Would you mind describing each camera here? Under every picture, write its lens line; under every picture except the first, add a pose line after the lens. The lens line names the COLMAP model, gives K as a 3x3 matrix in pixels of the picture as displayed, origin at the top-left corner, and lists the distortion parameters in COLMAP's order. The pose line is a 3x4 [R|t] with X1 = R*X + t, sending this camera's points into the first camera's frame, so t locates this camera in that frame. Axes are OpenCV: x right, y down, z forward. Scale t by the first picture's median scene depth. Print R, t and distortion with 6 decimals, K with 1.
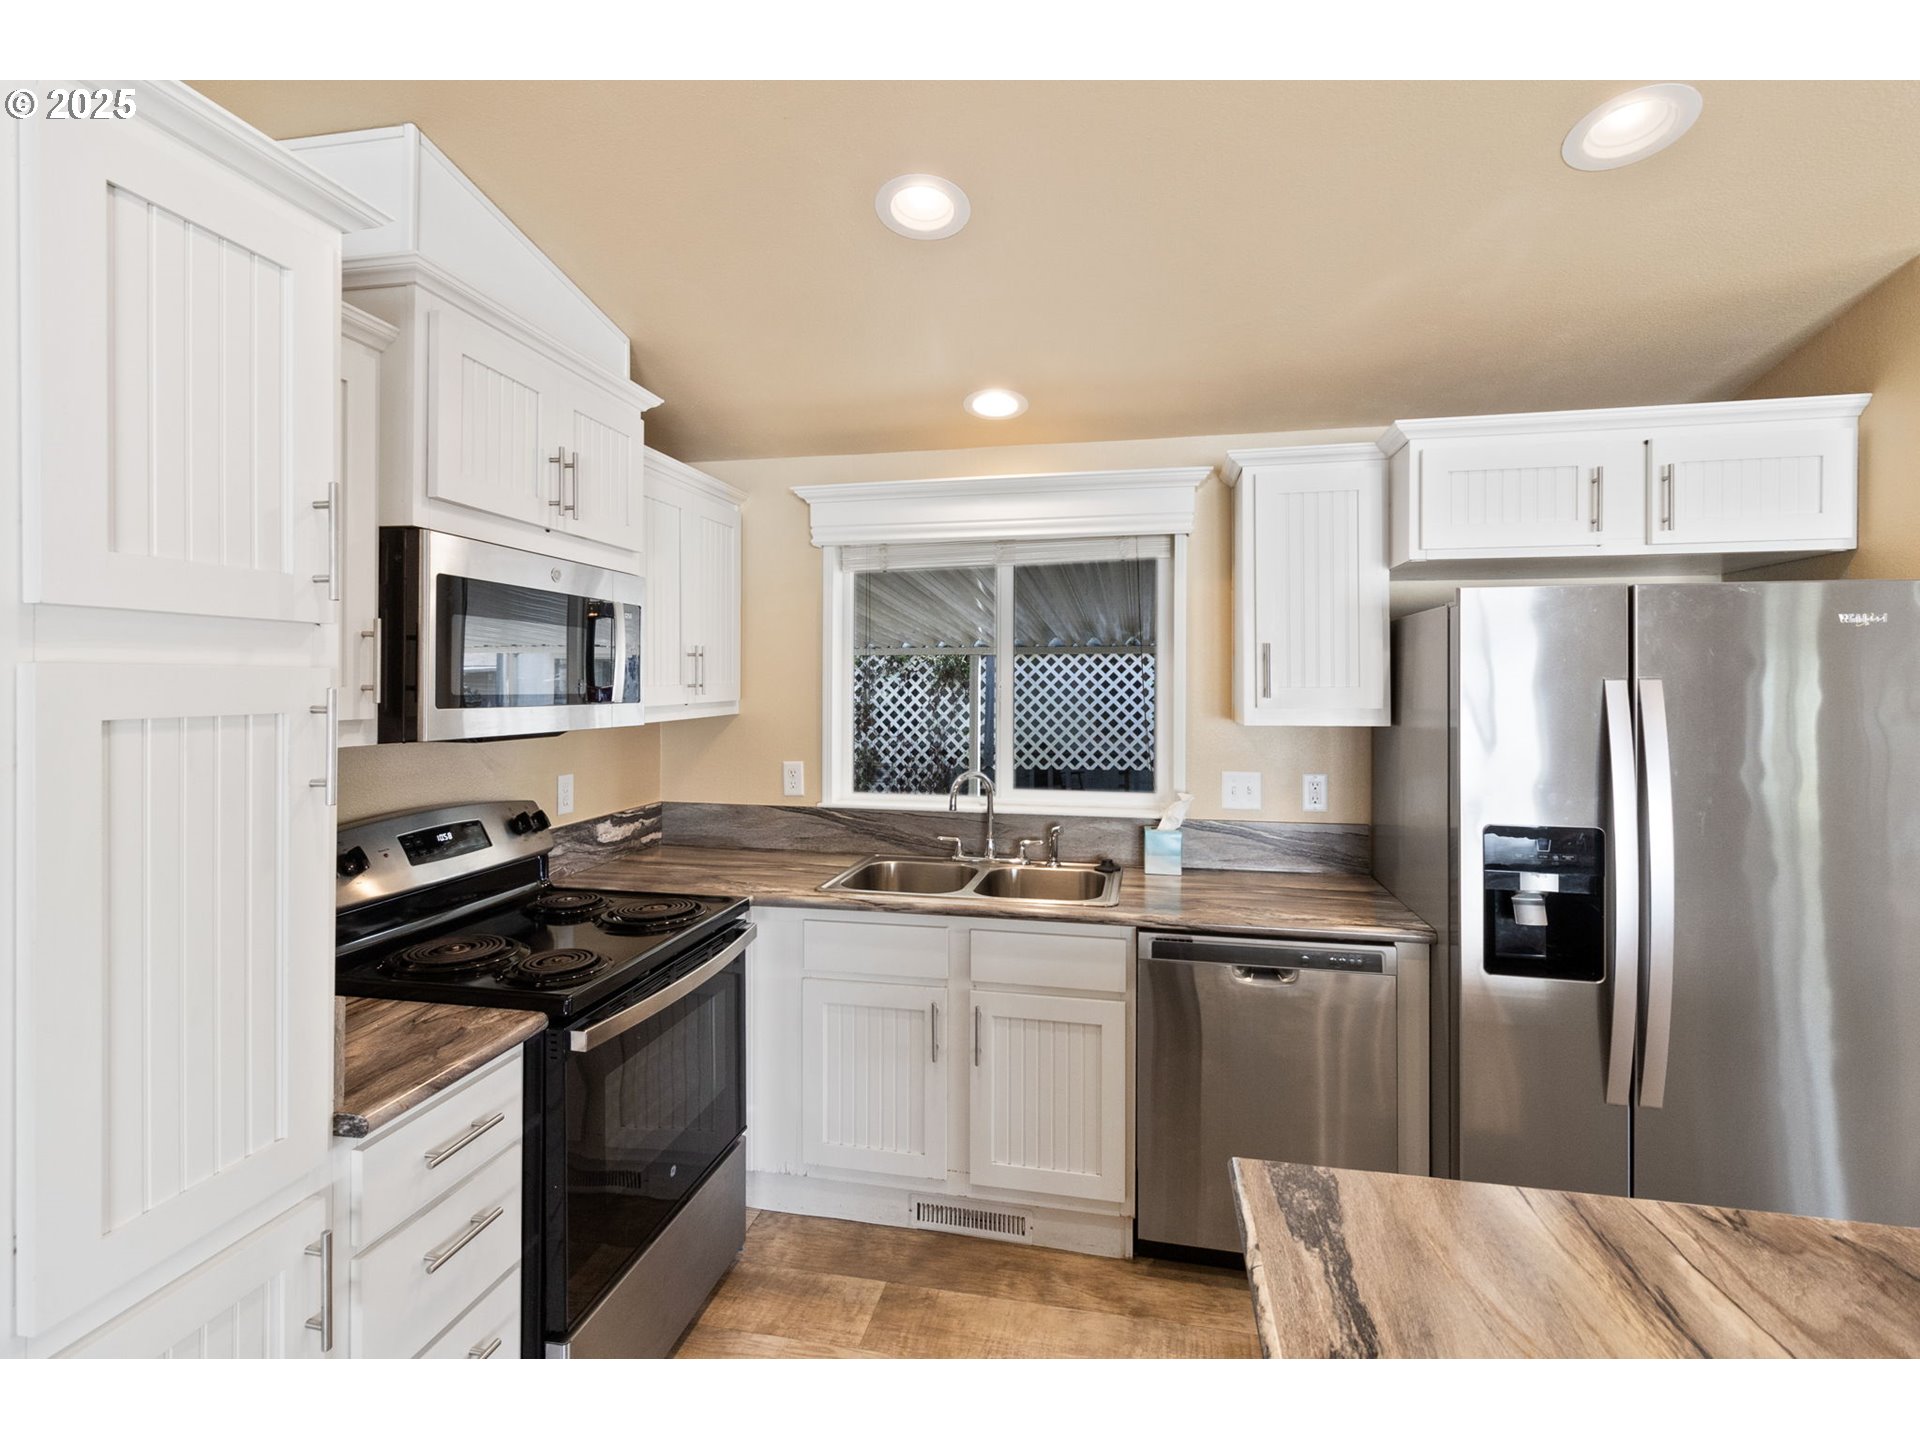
lens RADIAL K [[895.4, 0, 953.8], [0, 895.4, 678.1], [0, 0, 1]] dist [0.000829, 0.000157]
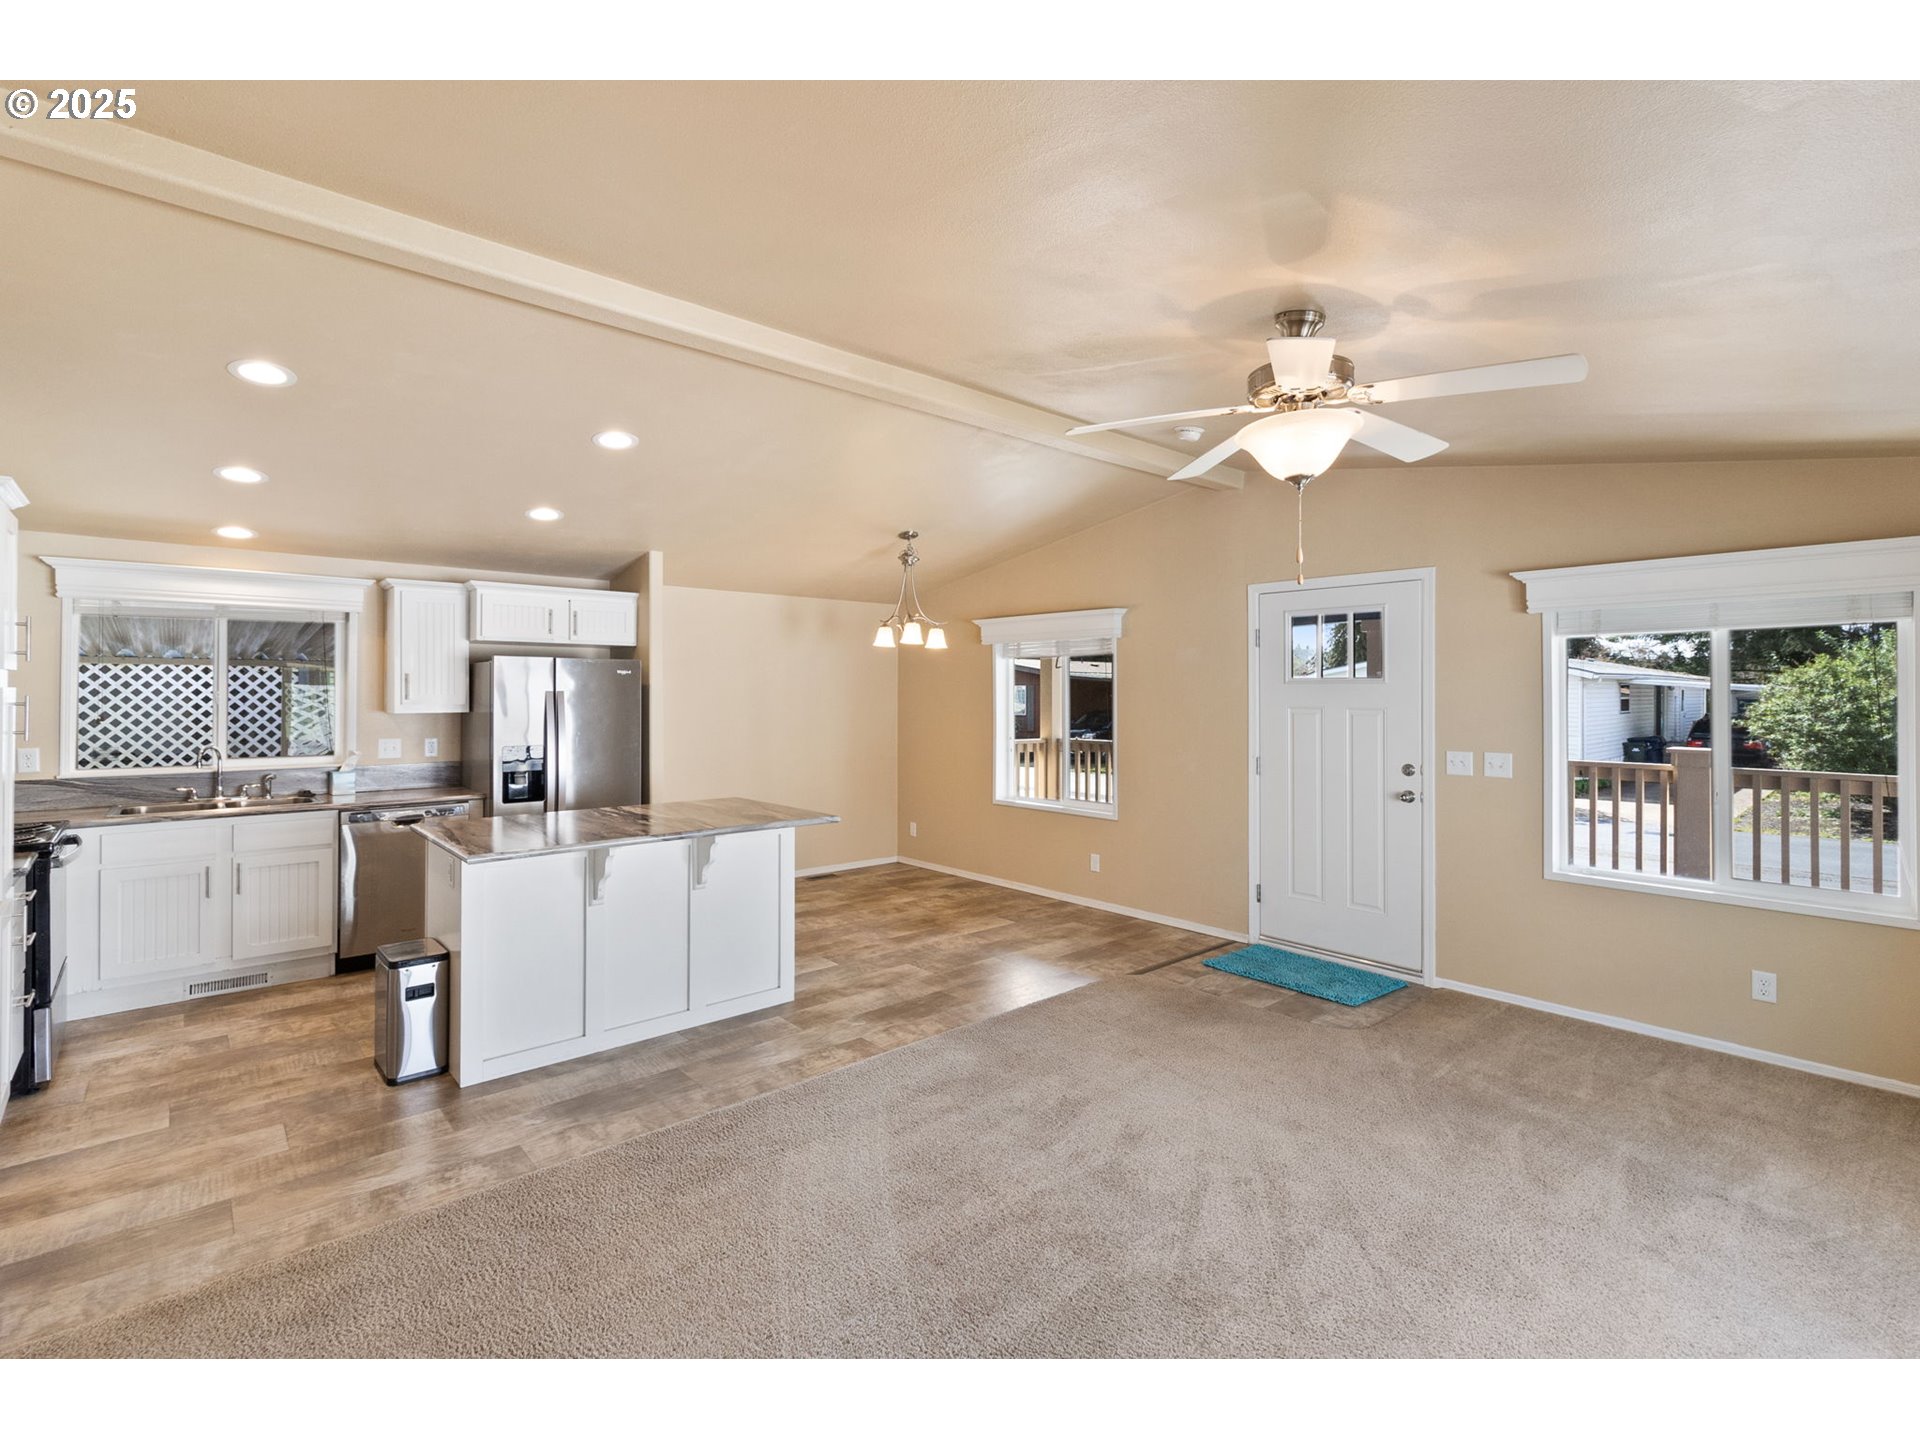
lens RADIAL K [[891.2, 0, 955.7], [0, 891.2, 687.6], [0, 0, 1]] dist [0.011148, 0.000969]
pose [[0.600255, 0.002311, 0.799806, -0.530506], [-0.004834, 0.999988, 0.000739, -0.014001], [-0.799794, -0.004310, 0.600259, -1.224574]]
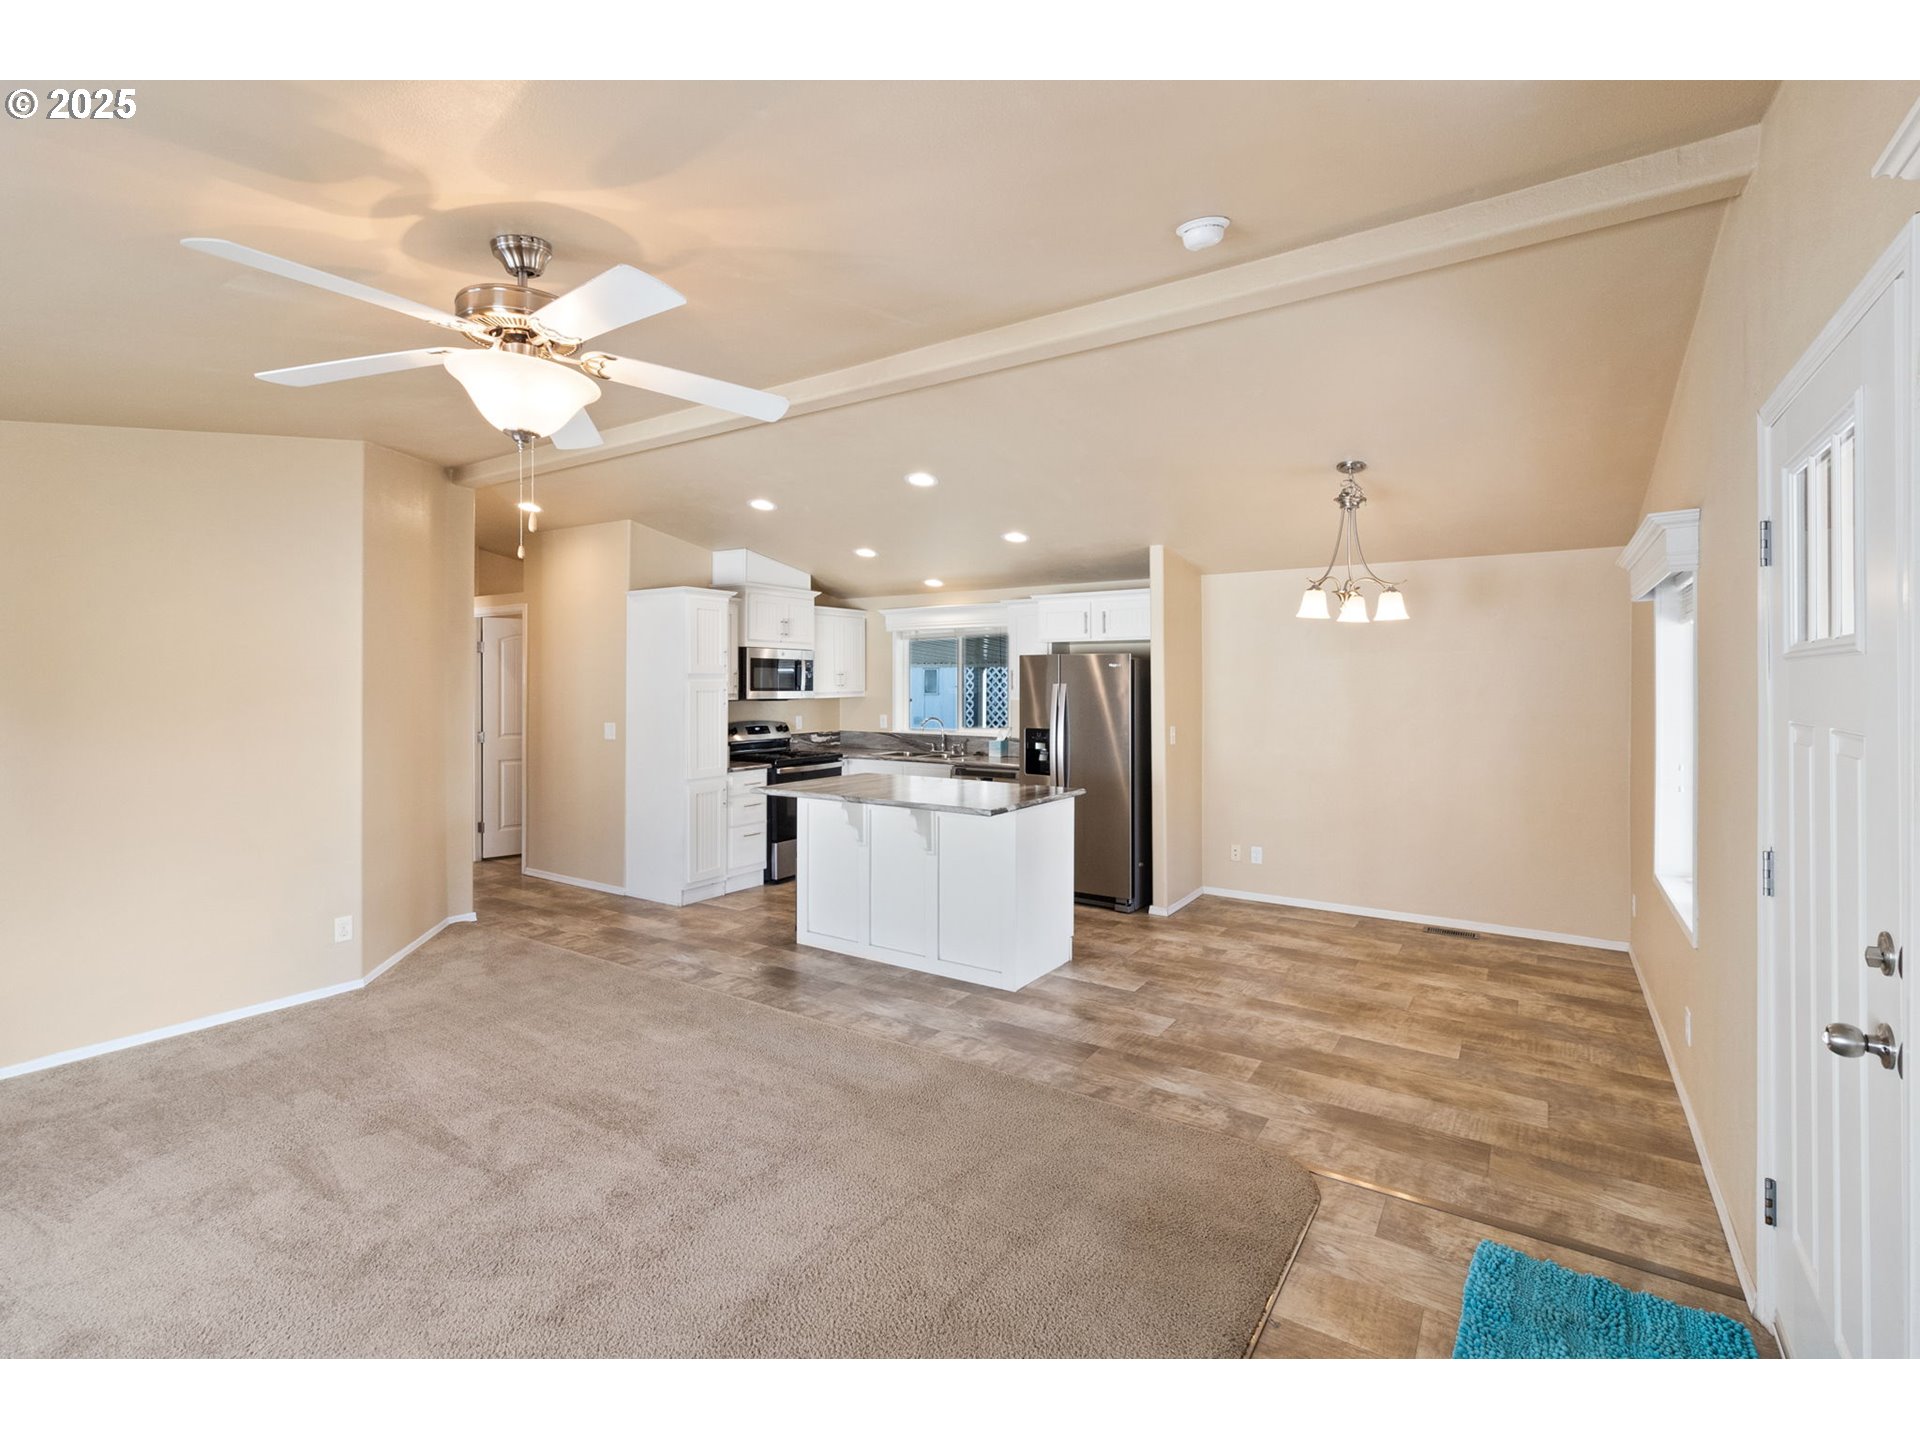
lens RADIAL K [[889.2, 0, 958.3], [0, 889.2, 681.6], [0, 0, 1]] dist [0.019297, -0.000275]
pose [[0.929050, -0.001149, -0.369954, 1.174379], [0.001821, 0.999997, 0.001466, -0.008527], [0.369951, -0.002036, 0.929049, -1.573649]]
